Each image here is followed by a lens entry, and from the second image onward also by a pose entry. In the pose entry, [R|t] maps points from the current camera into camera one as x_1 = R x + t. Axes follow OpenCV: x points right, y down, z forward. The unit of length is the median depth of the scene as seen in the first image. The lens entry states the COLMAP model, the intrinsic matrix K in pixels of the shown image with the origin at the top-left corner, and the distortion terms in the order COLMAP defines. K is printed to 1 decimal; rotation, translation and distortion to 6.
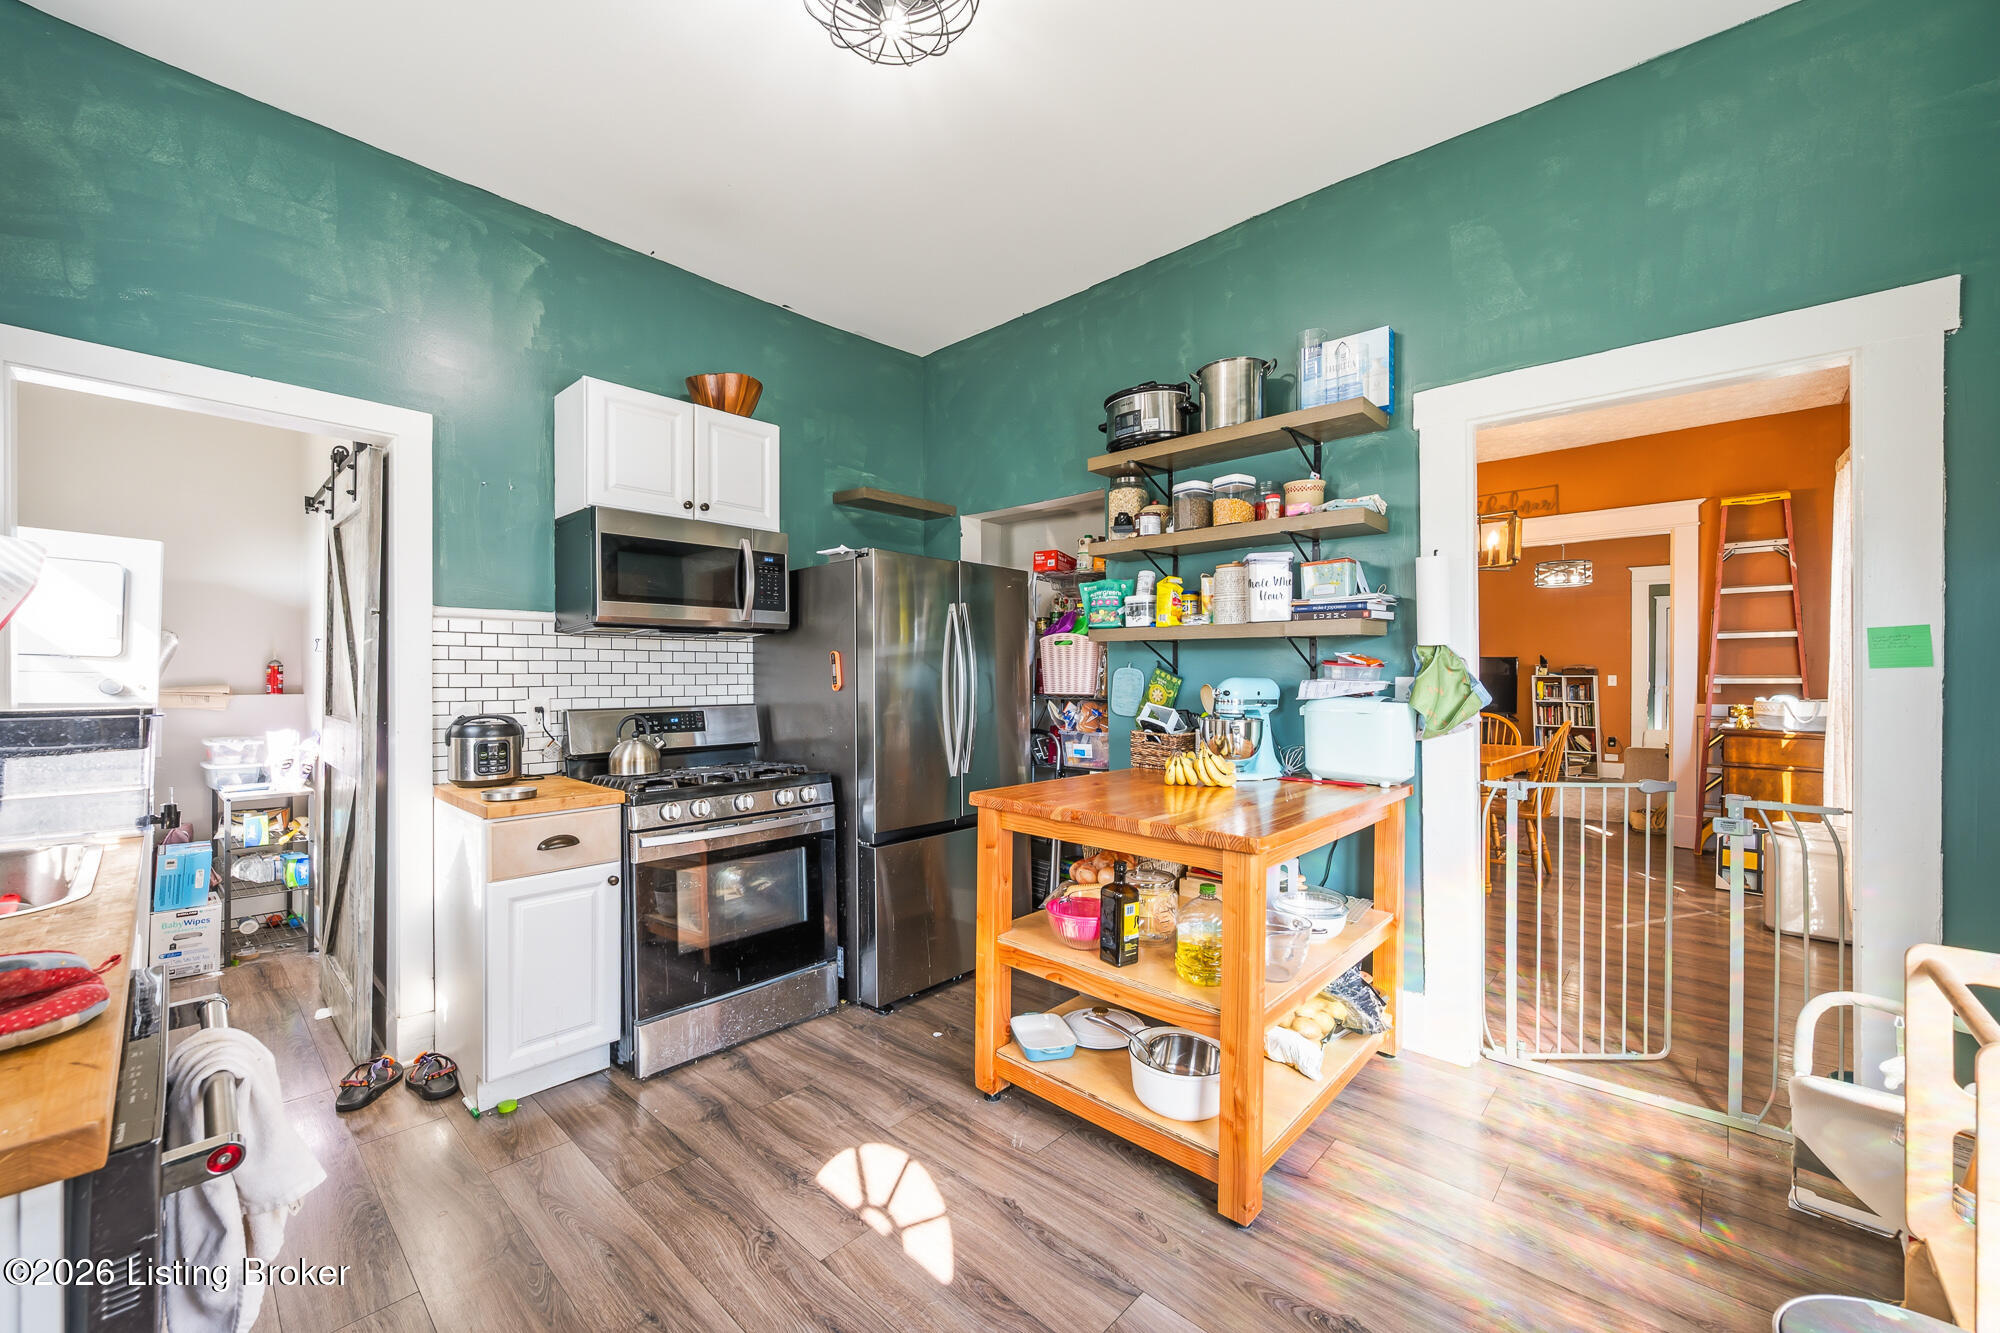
lens RADIAL K [[781.6, 0, 1002.5], [0, 781.6, 678.5], [0, 0, 1]] dist [-0.001743, 0.000069]
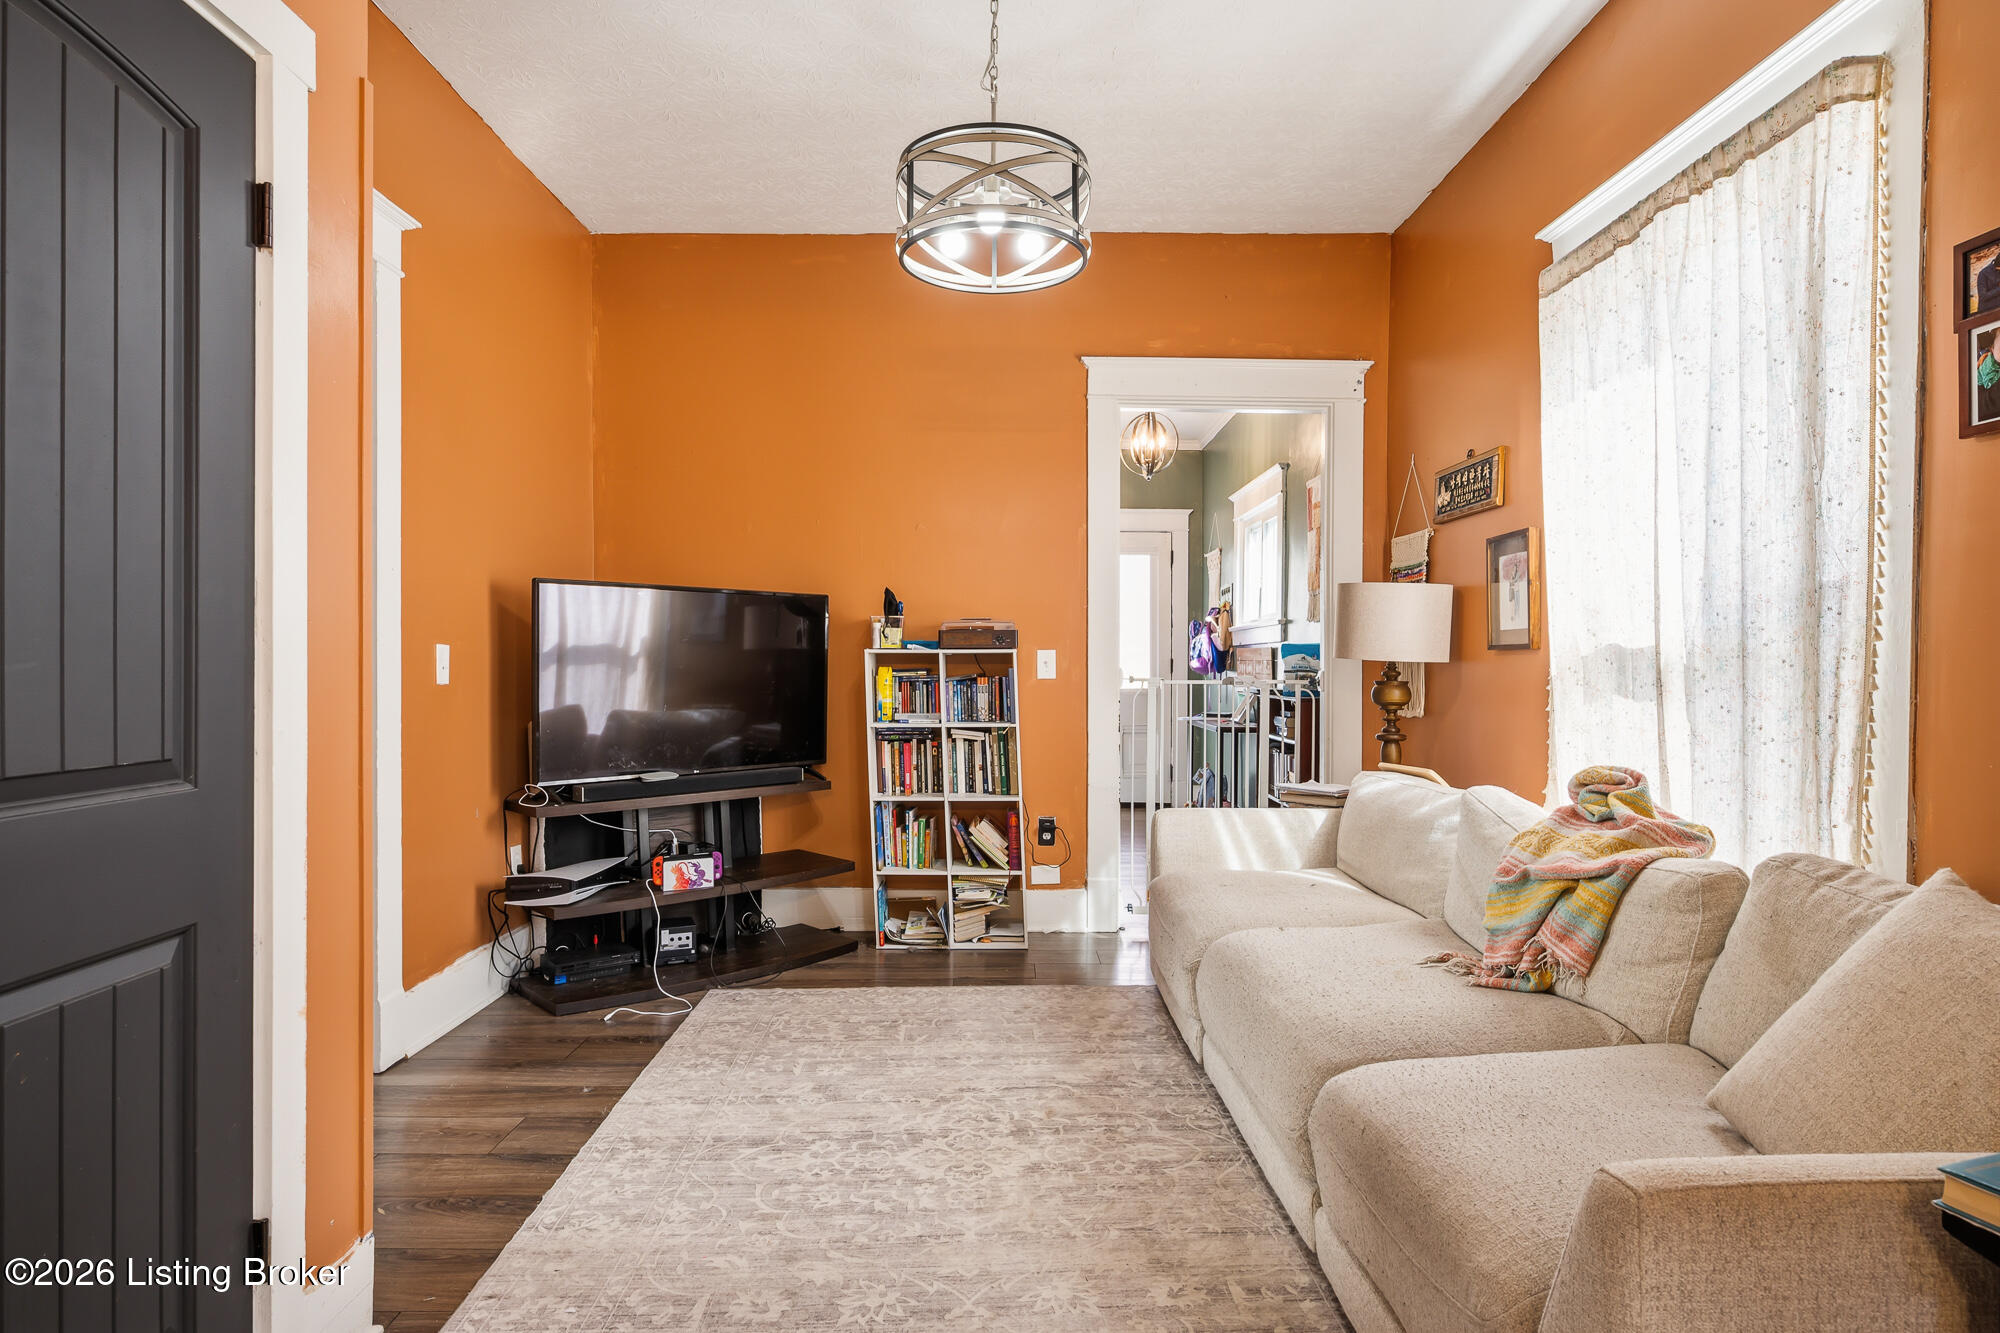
lens RADIAL K [[1067.4, 0, 1000.4], [0, 1067.4, 666.9], [0, 0, 1]] dist [-0.021981, -0.000081]
pose [[0.724836, -0.001869, 0.688919, 0.728352], [0.003968, 0.999991, -0.001462, 0.007776], [-0.688910, 0.003794, 0.724837, 1.129754]]
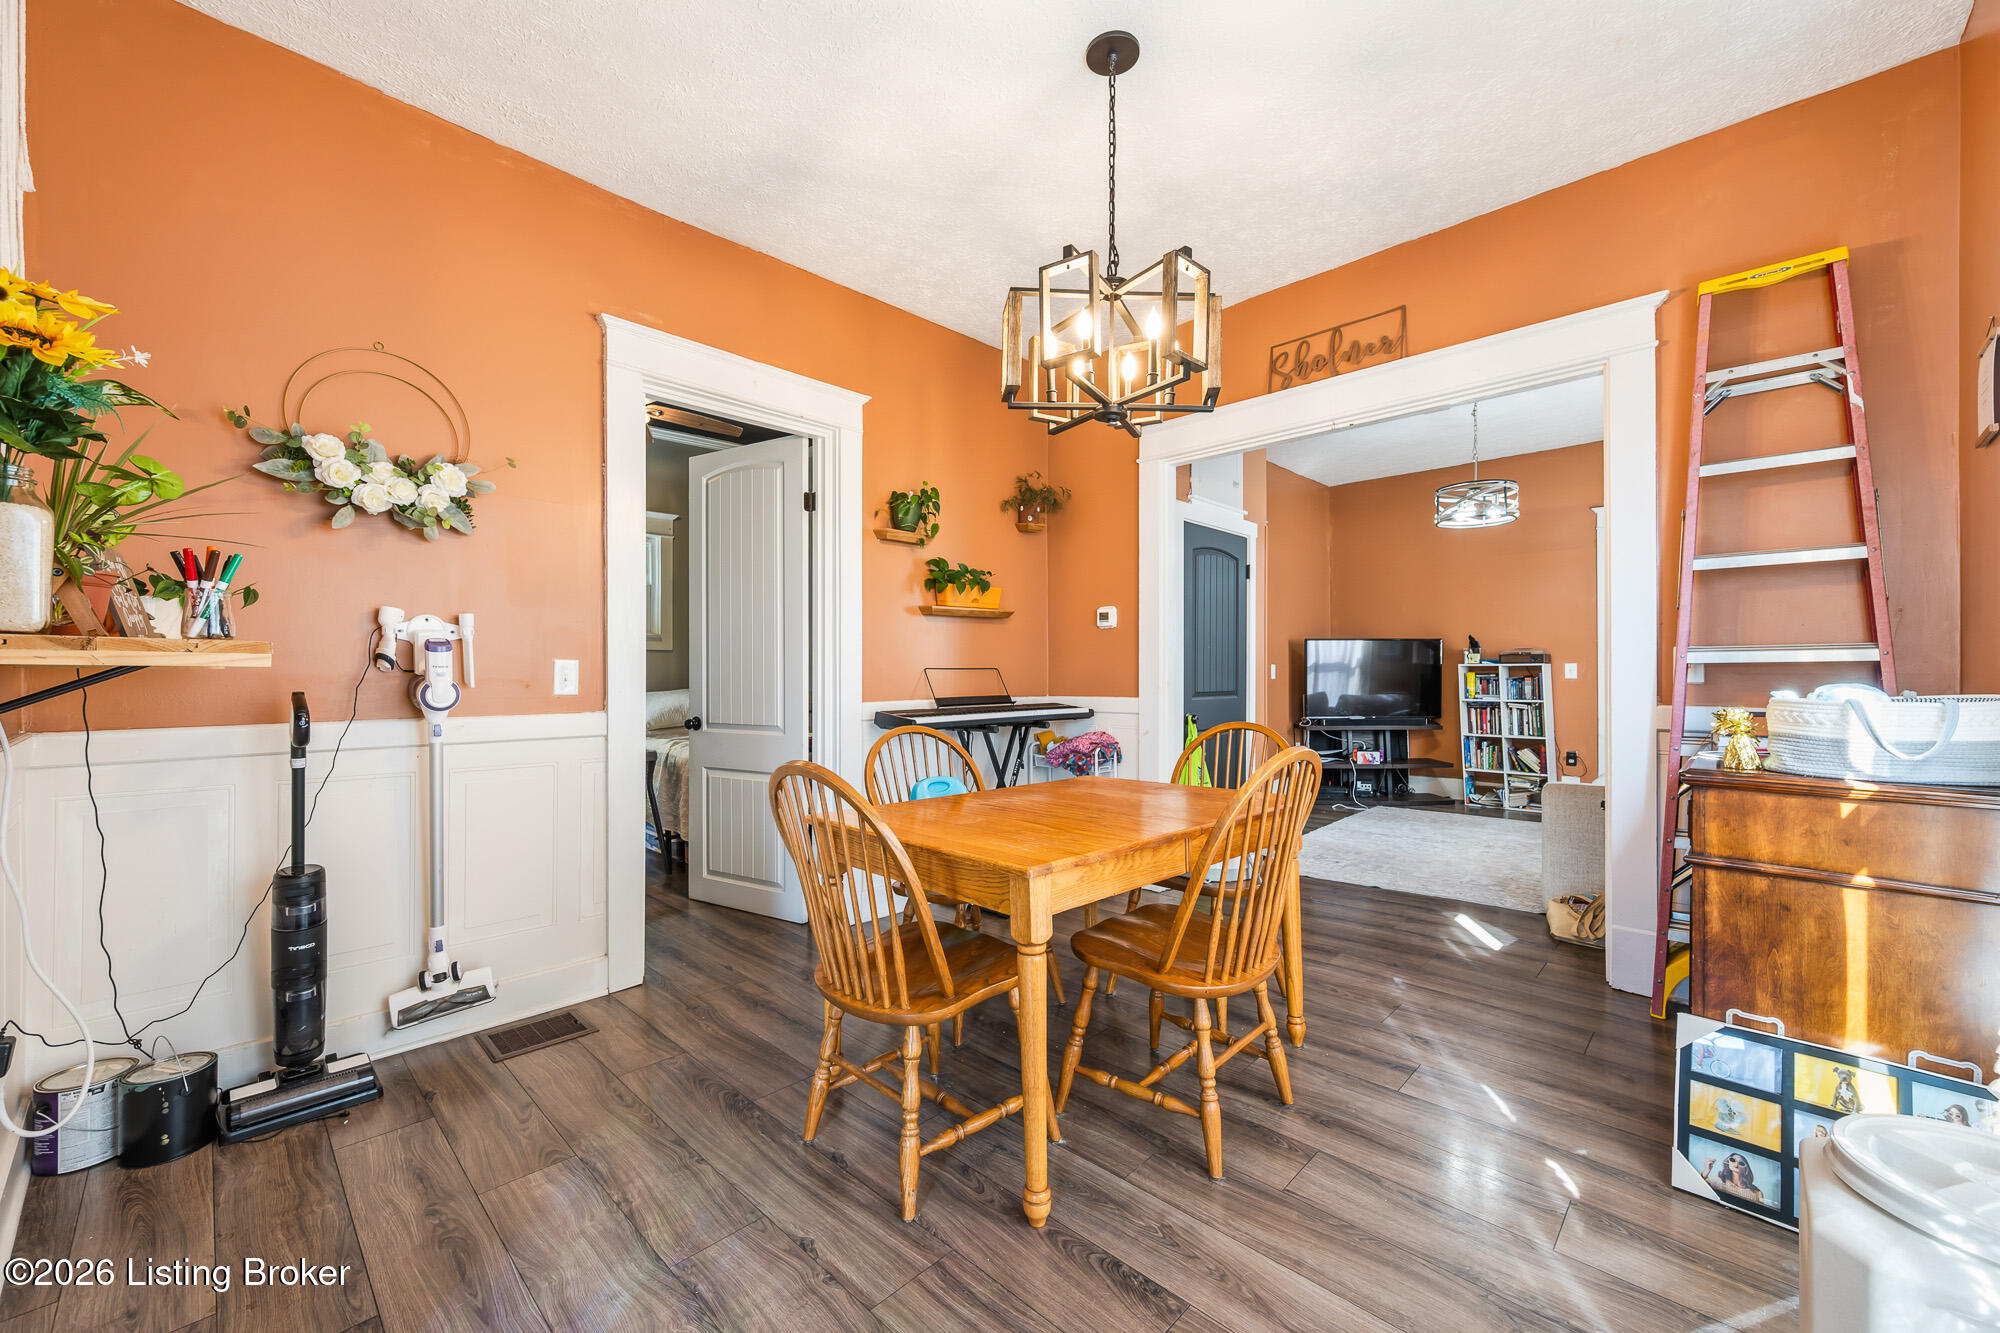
lens RADIAL K [[781.6, 0, 993.1], [0, 781.6, 673.1], [0, 0, 1]] dist [-0.001743, 0.000069]
pose [[0.999657, -0.000814, -0.026192, 0.489432], [0.000642, 0.999978, -0.006556, 0.015183], [0.026197, 0.006537, 0.999635, 0.500010]]
